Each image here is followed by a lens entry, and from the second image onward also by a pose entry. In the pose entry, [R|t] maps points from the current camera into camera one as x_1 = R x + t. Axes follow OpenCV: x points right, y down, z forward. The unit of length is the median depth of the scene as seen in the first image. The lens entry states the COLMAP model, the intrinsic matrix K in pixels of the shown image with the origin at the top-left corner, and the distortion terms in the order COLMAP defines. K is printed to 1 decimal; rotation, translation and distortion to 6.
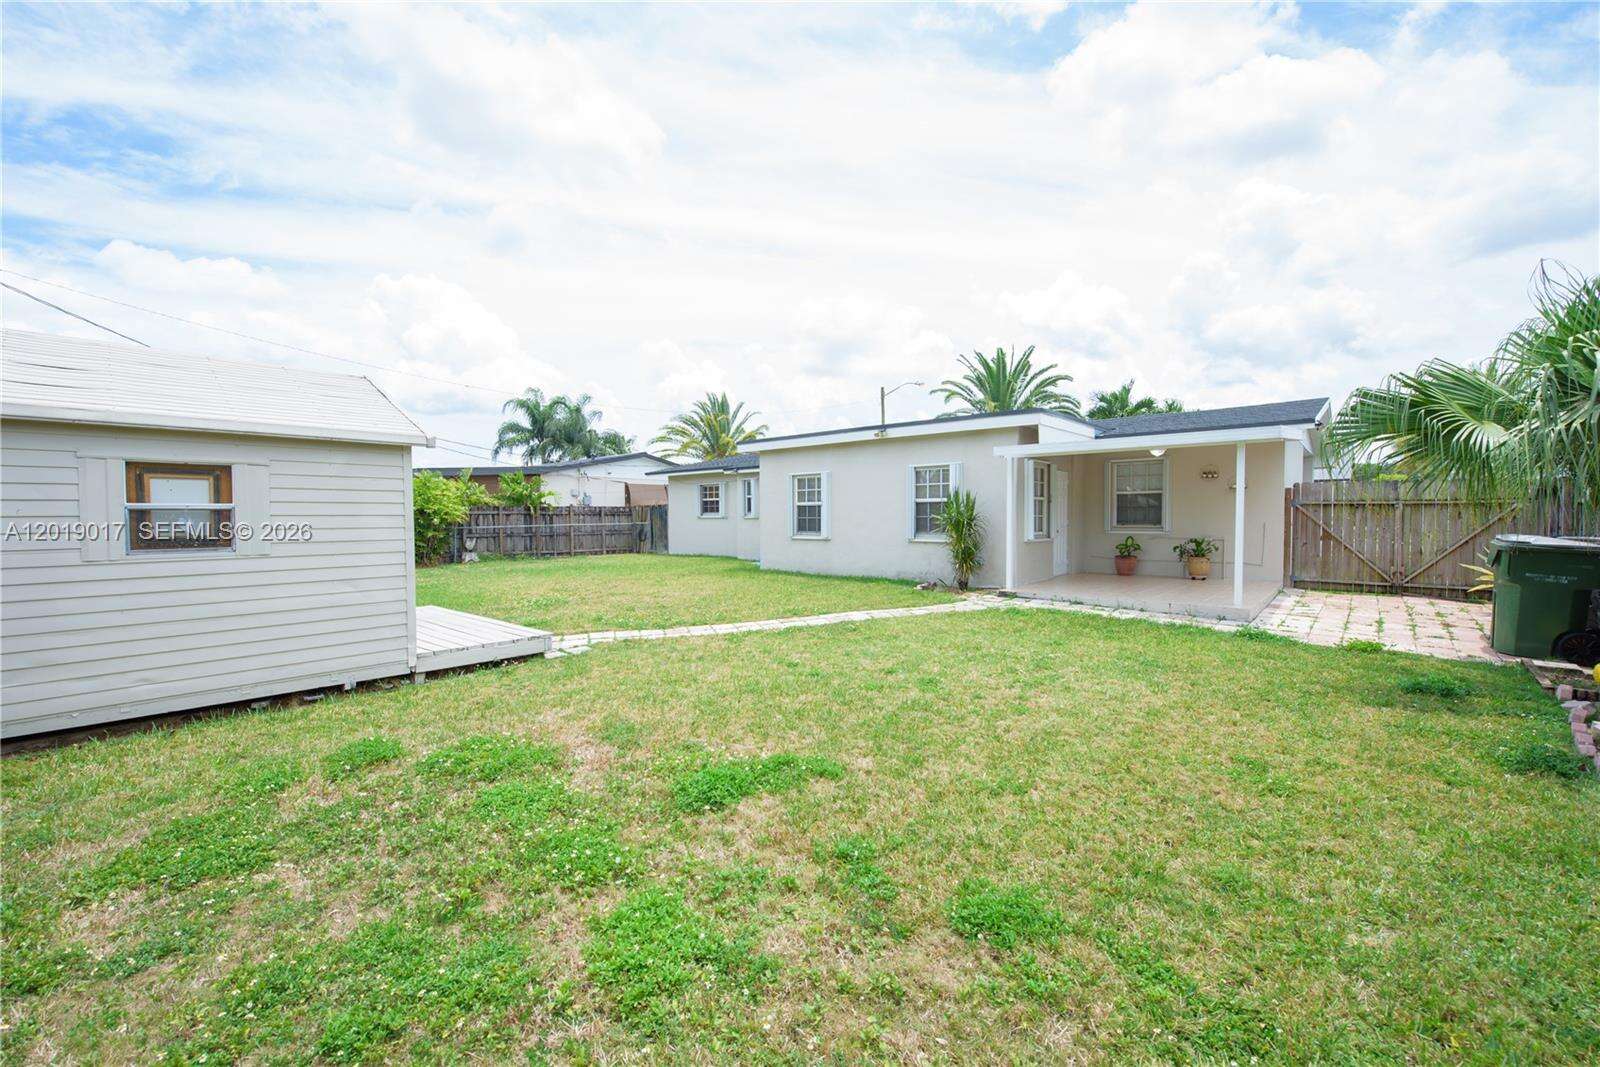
lens RADIAL K [[635.4, 0, 797.7], [0, 635.4, 510.9], [0, 0, 1]] dist [-0.009413, -0.000266]
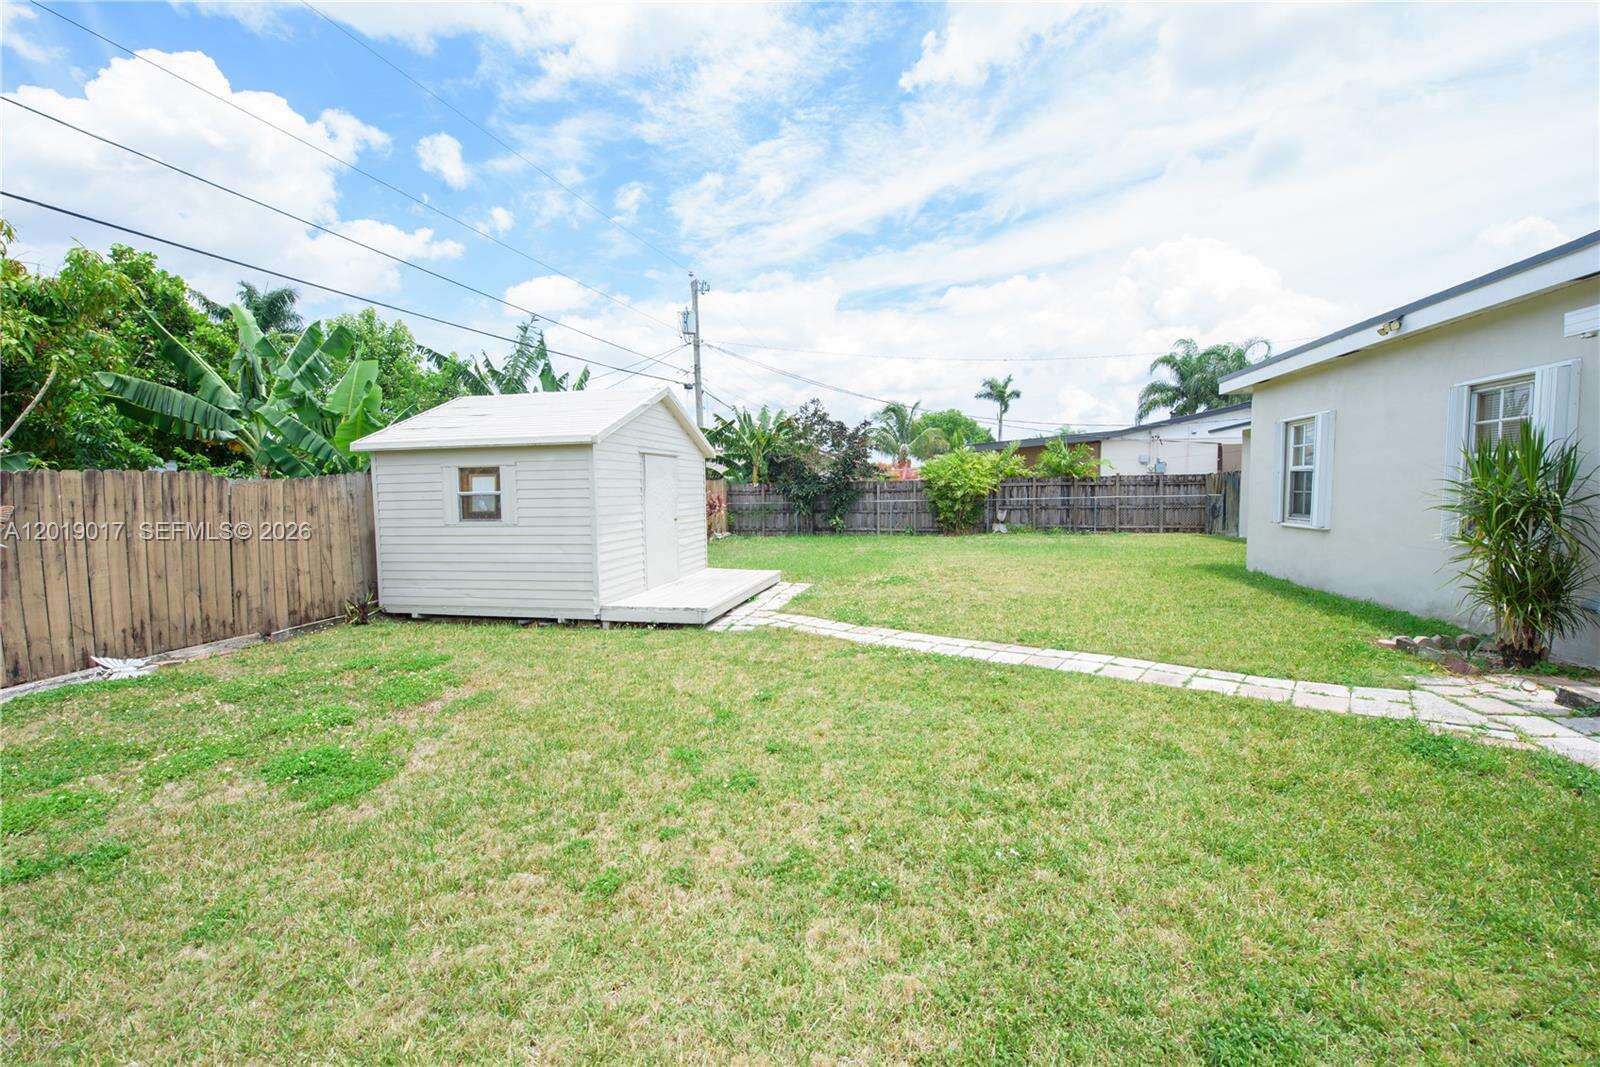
lens RADIAL K [[641.3, 0, 821.2], [0, 641.3, 530.4], [0, 0, 1]] dist [-0.010584, -0.000385]
pose [[0.508483, 0.052980, -0.859441, 0.228037], [0.018246, 0.997218, 0.072268, -0.003767], [0.860879, -0.052428, 0.506102, 0.229616]]
